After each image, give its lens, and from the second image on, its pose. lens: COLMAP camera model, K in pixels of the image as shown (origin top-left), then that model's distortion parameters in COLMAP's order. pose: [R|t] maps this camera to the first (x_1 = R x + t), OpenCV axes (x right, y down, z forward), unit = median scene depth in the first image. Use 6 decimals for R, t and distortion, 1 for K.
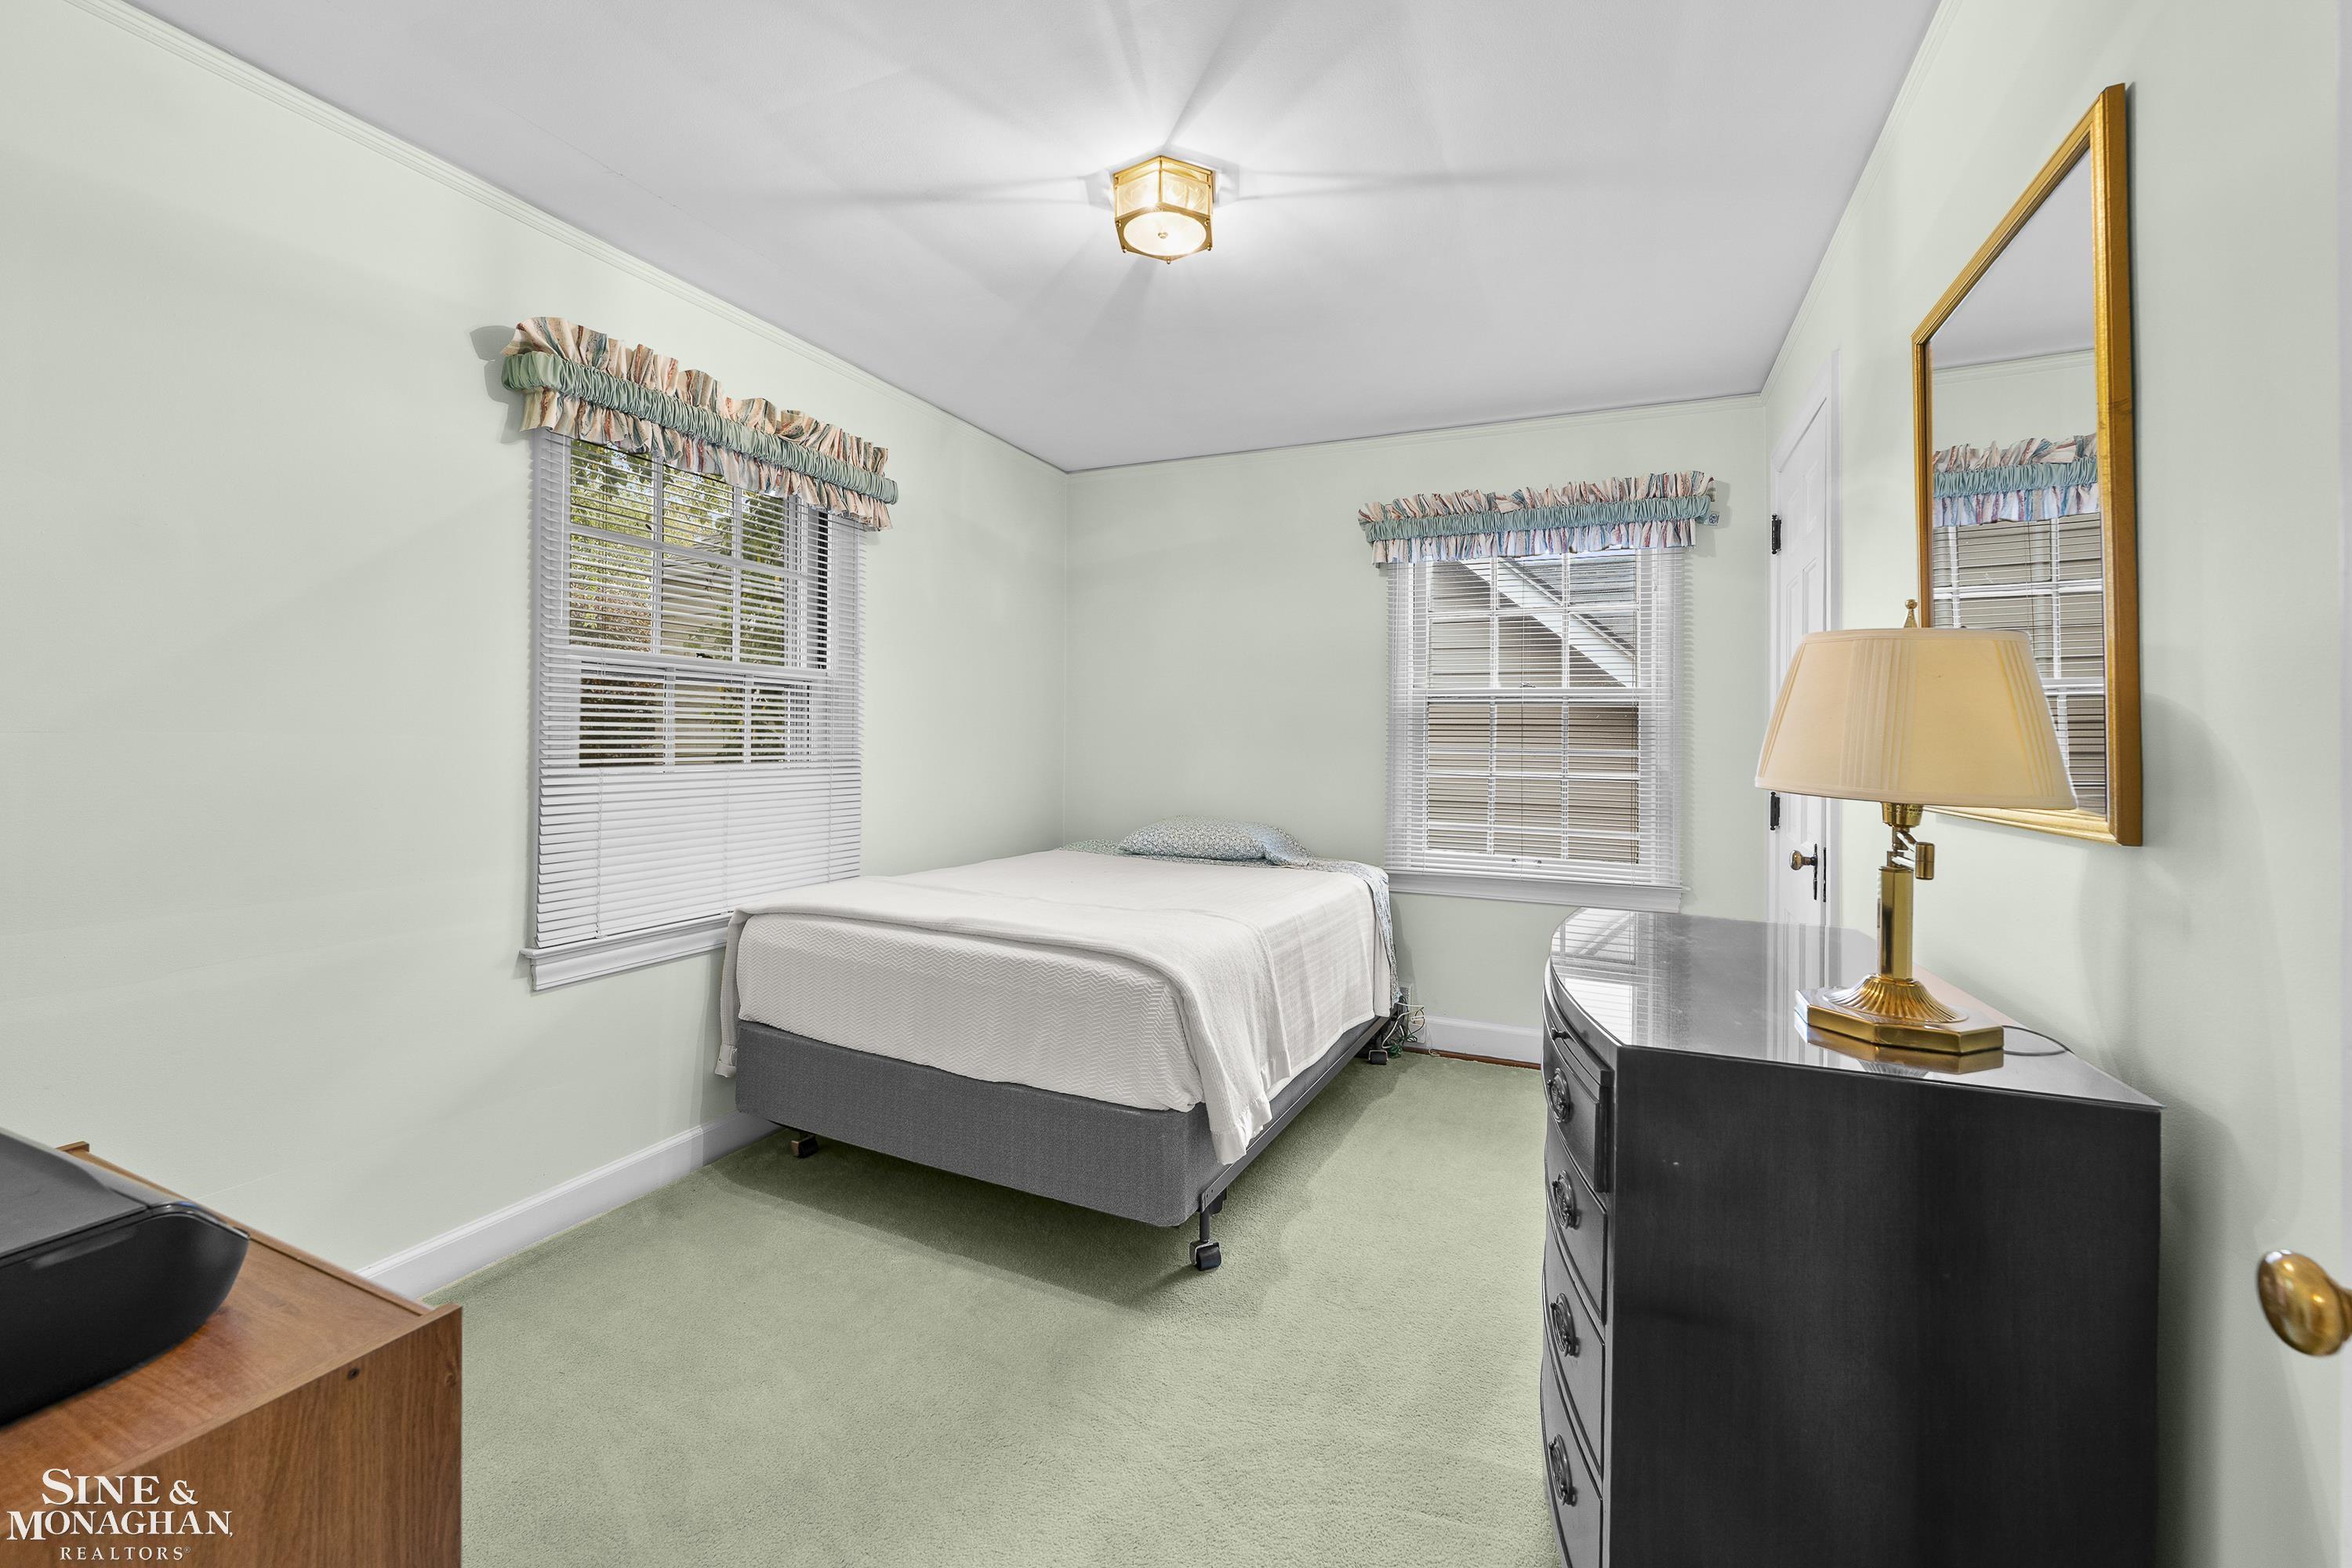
lens RADIAL K [[944.2, 0, 1173.1], [0, 944.2, 757.2], [0, 0, 1]] dist [-0.000020, 0.000199]
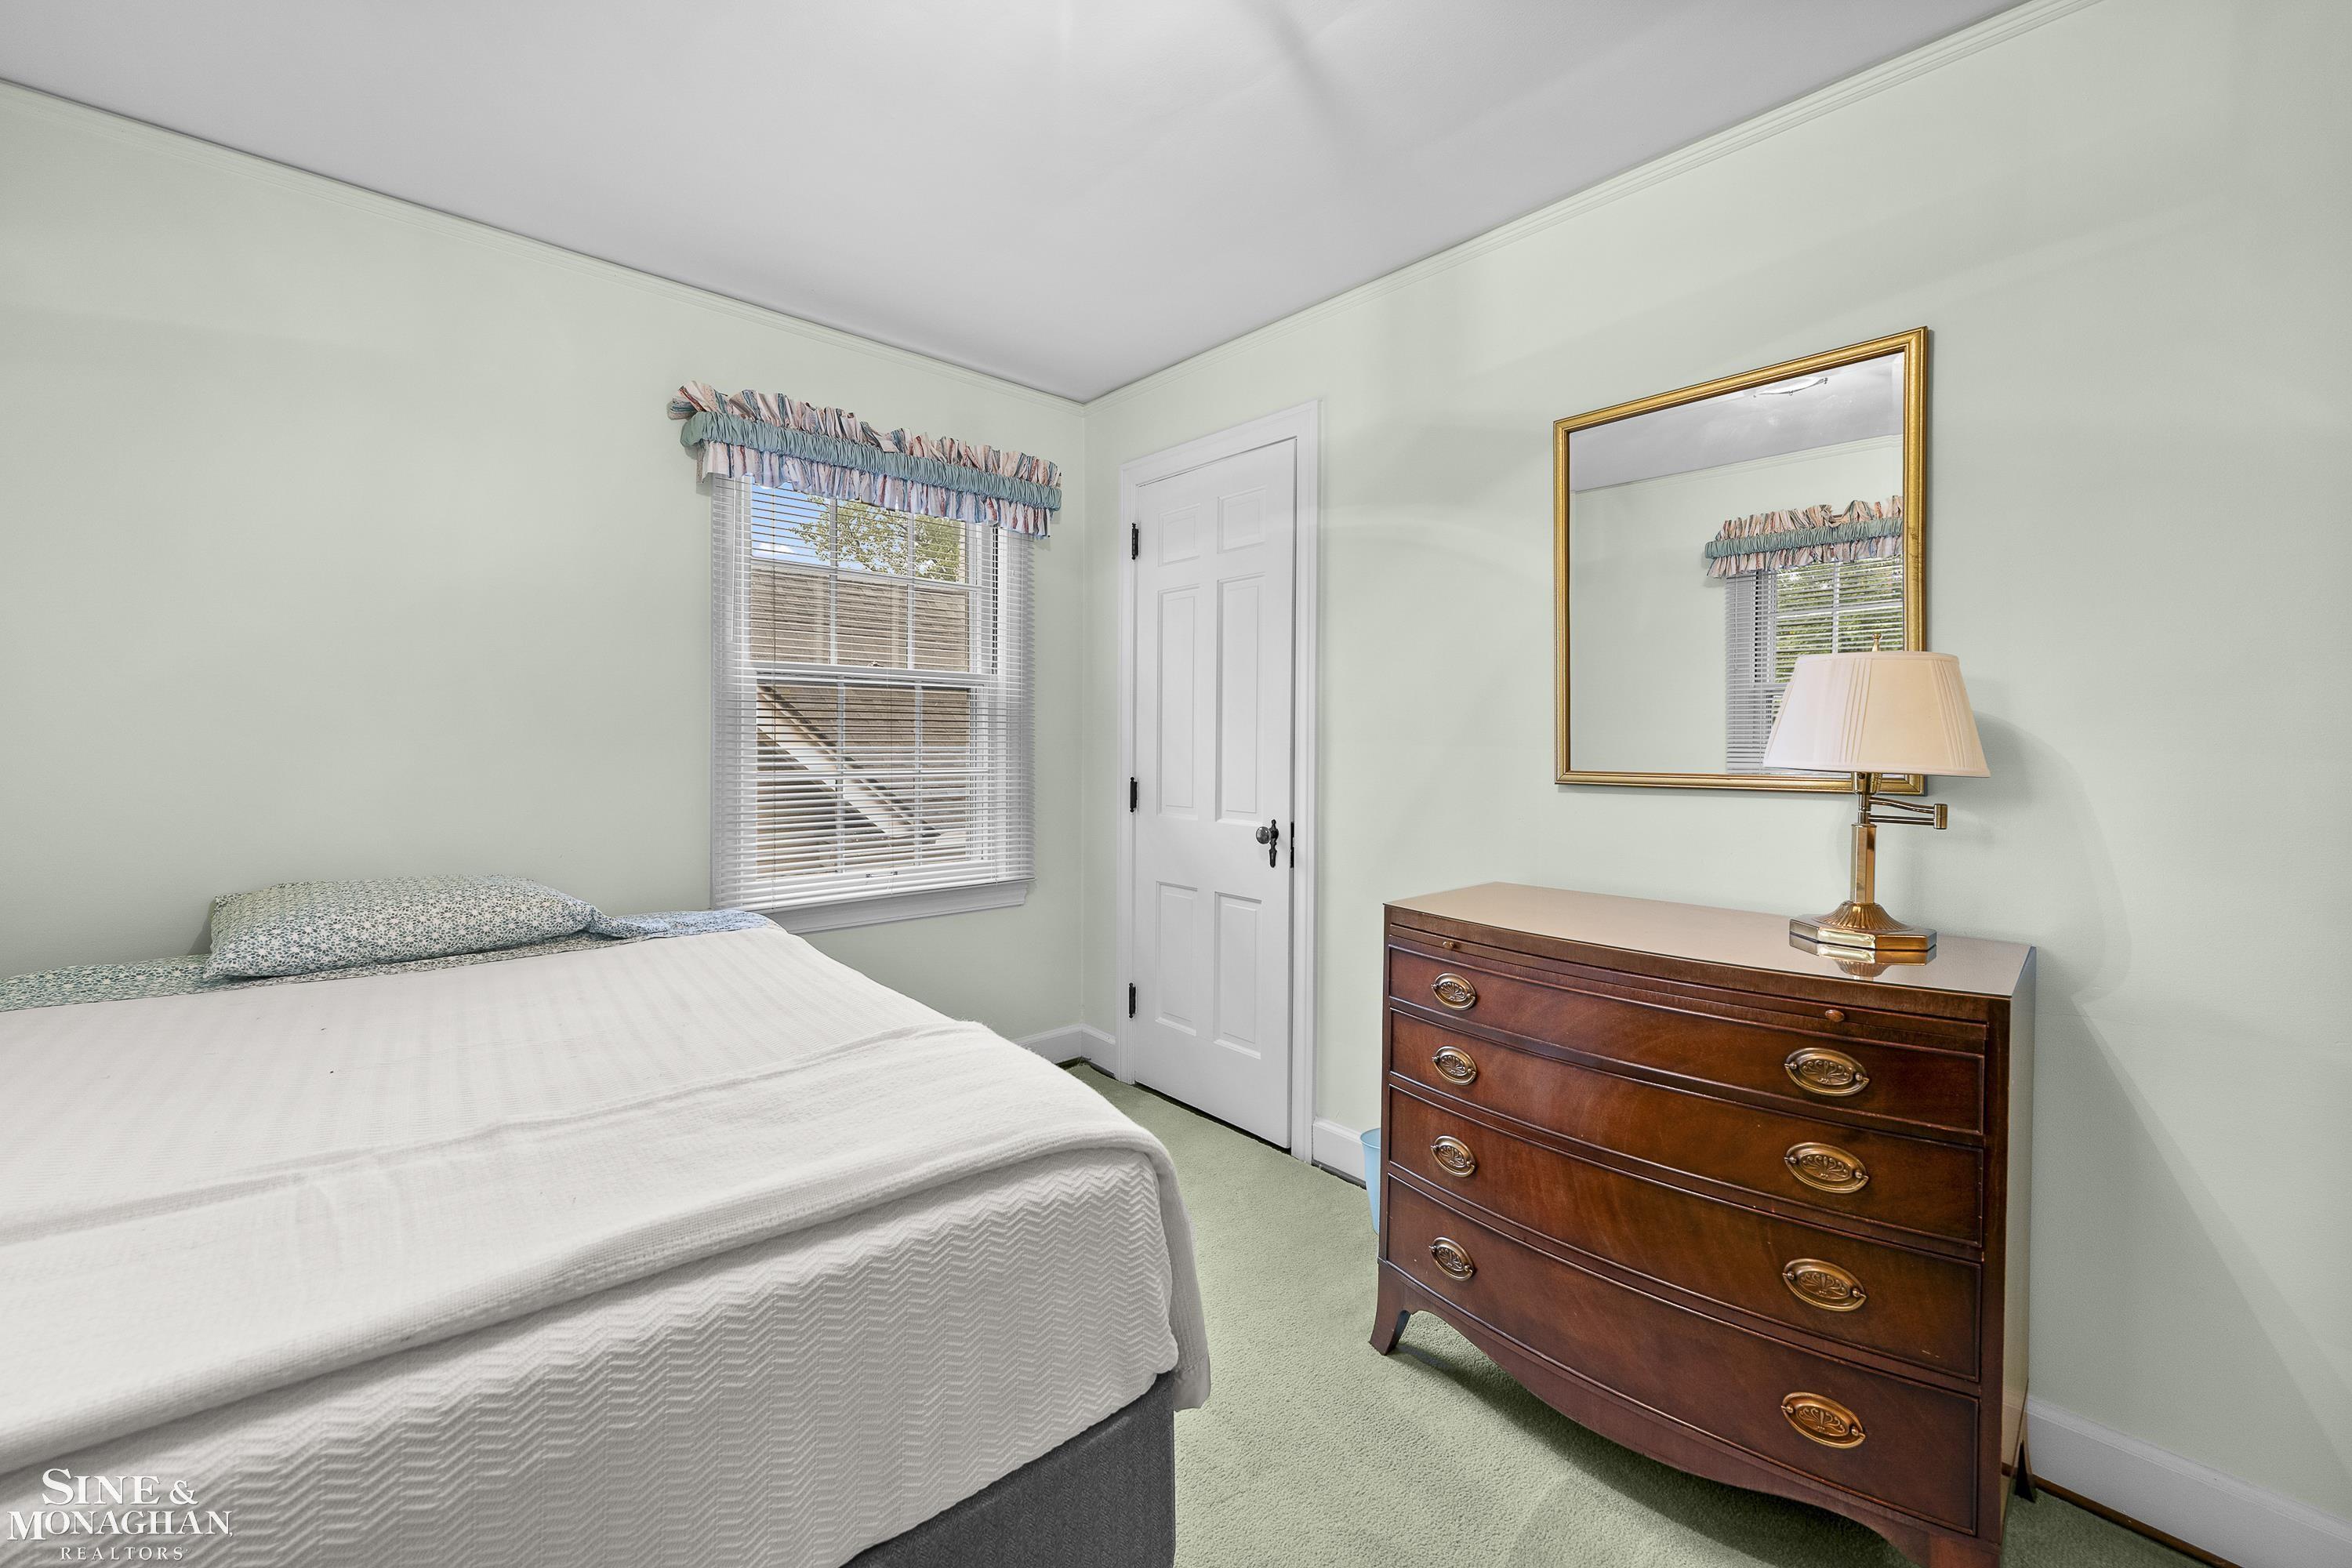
lens RADIAL K [[944.2, 0, 1173.1], [0, 944.2, 757.2], [0, 0, 1]] dist [-0.000020, 0.000199]
pose [[0.429027, -0.024982, 0.902946, -0.279471], [0.021214, 0.999620, 0.017577, -0.004684], [-0.903043, 0.011614, 0.429394, 0.420074]]
